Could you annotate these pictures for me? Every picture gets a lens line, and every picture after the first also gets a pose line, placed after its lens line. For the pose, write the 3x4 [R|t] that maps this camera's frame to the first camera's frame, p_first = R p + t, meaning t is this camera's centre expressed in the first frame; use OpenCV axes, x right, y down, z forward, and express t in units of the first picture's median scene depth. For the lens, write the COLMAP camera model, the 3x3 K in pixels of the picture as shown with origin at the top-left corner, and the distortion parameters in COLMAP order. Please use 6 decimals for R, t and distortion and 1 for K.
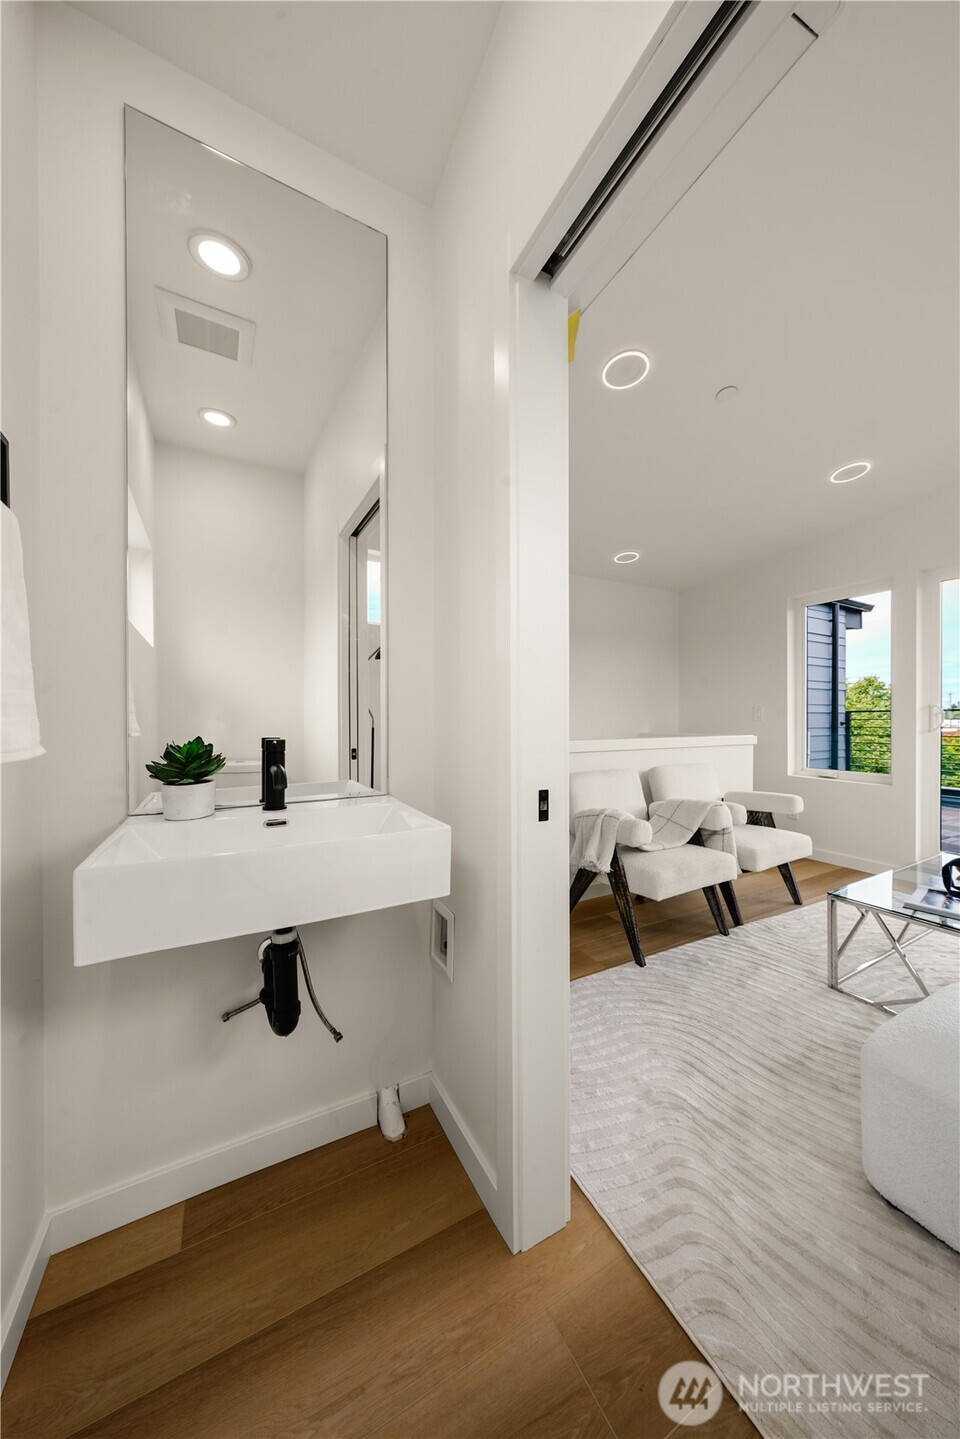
lens RADIAL K [[478.4, 0, 480.0], [0, 478.4, 719.5], [0, 0, 1]] dist [-0.001588, -0.000086]
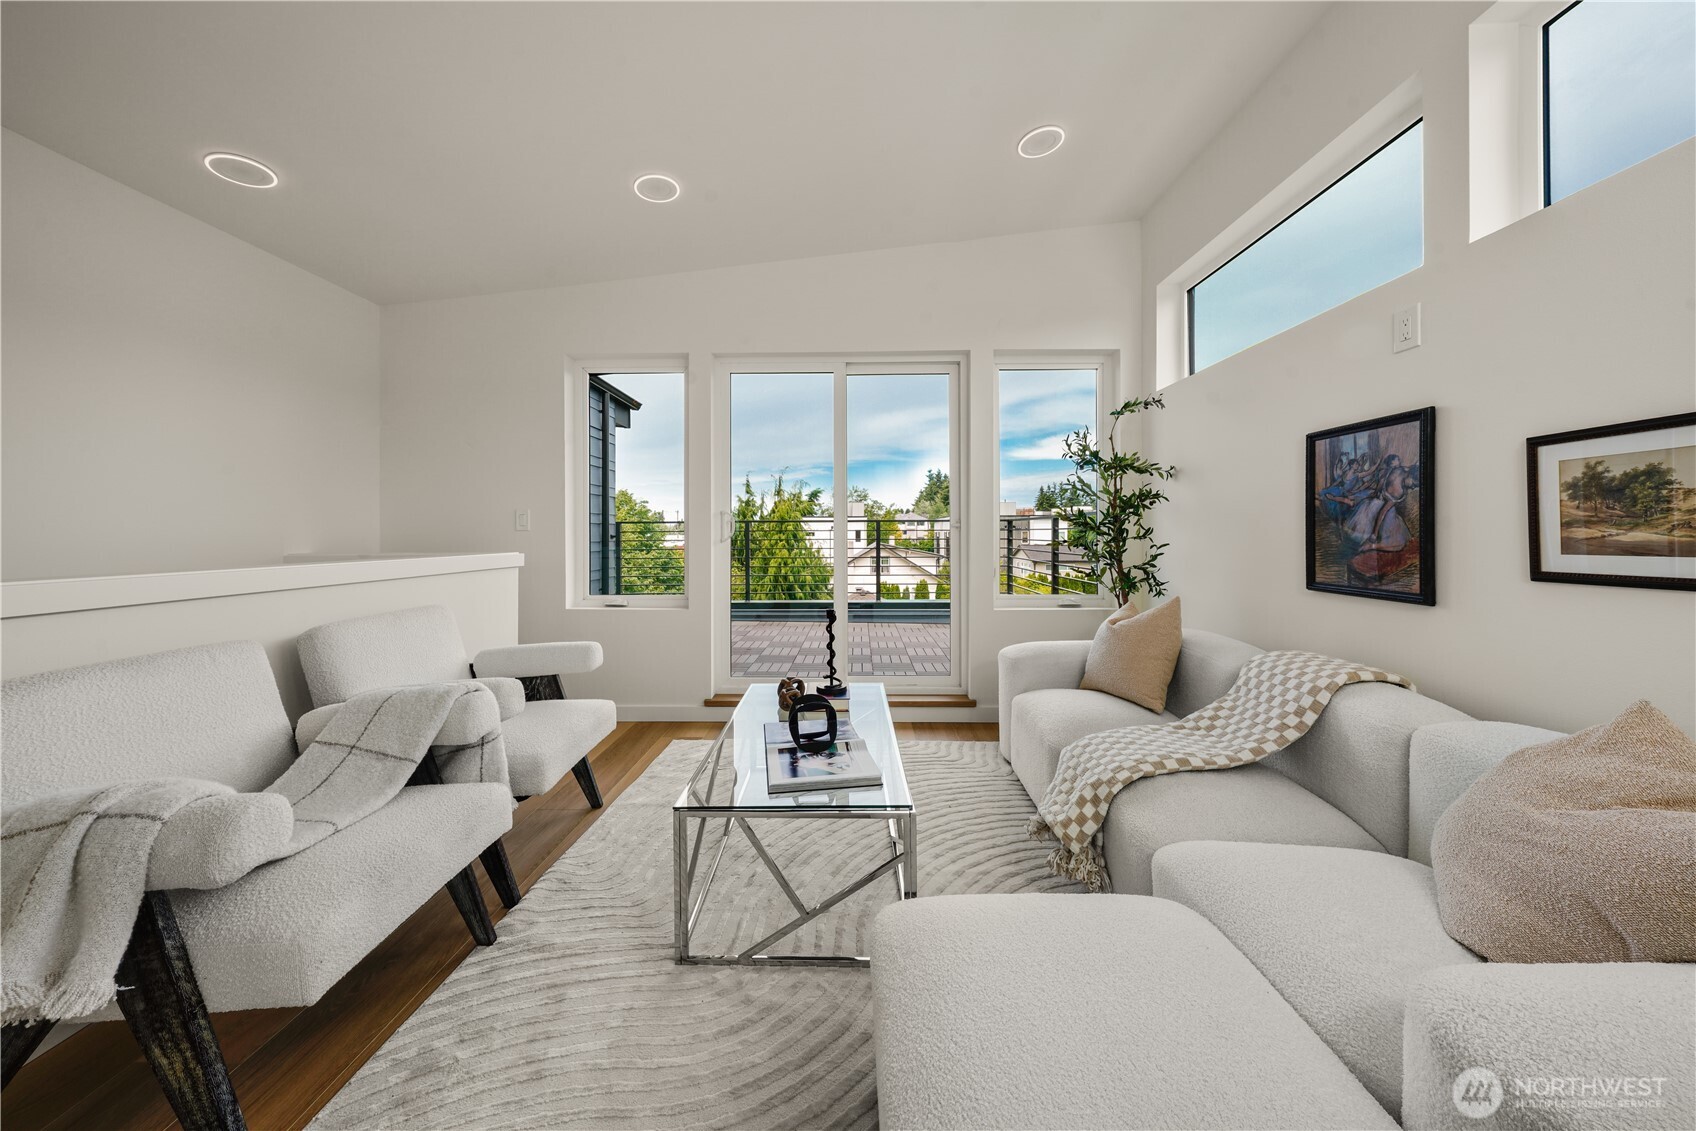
lens RADIAL K [[580.9, 0, 858.4], [0, 580.9, 539.1], [0, 0, 1]] dist [-0.002462, -0.000239]
pose [[0.468780, -0.006217, 0.883293, 0.147109], [0.000781, 0.999978, 0.006624, 0.014434], [-0.883315, -0.002415, 0.468774, 0.345810]]
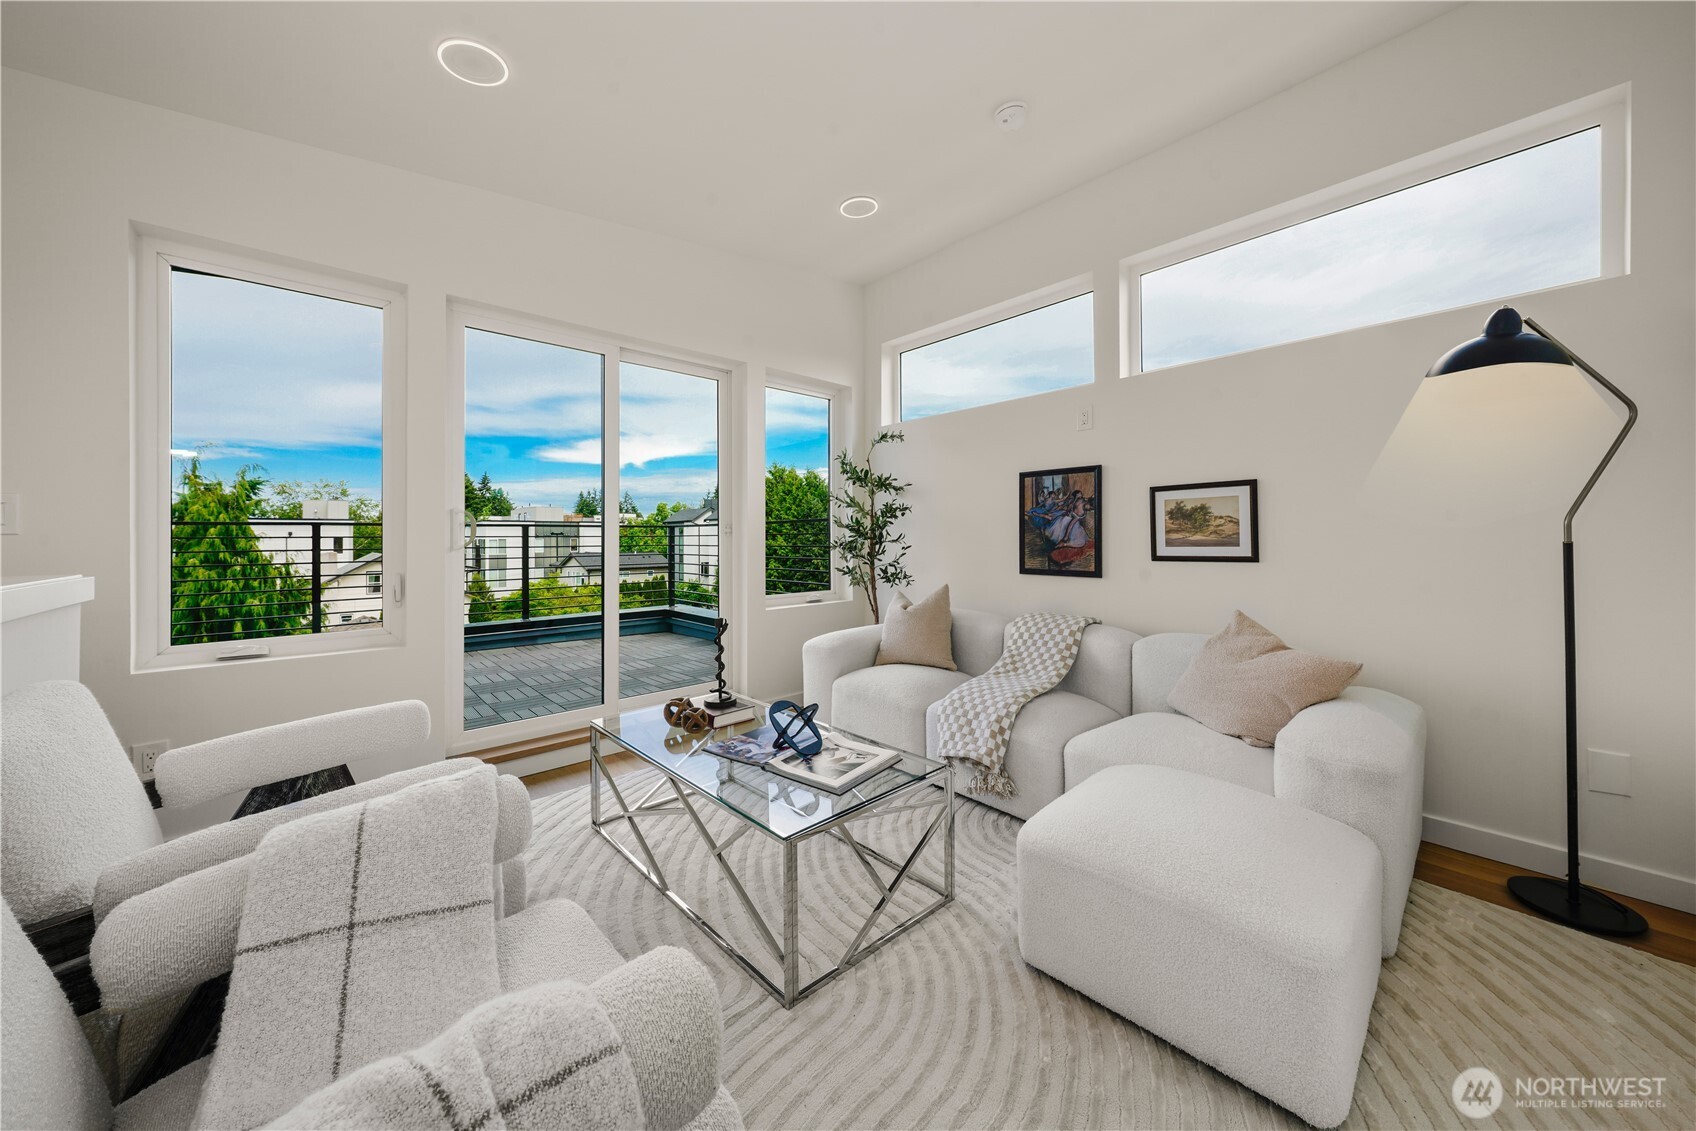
lens RADIAL K [[580.9, 0, 858.4], [0, 580.9, 539.1], [0, 0, 1]] dist [-0.002462, -0.000239]
pose [[-0.266627, 0.003464, 0.963794, 0.045197], [0.008351, 0.999964, -0.001283, 0.015068], [-0.963764, 0.007706, -0.266646, 0.837416]]
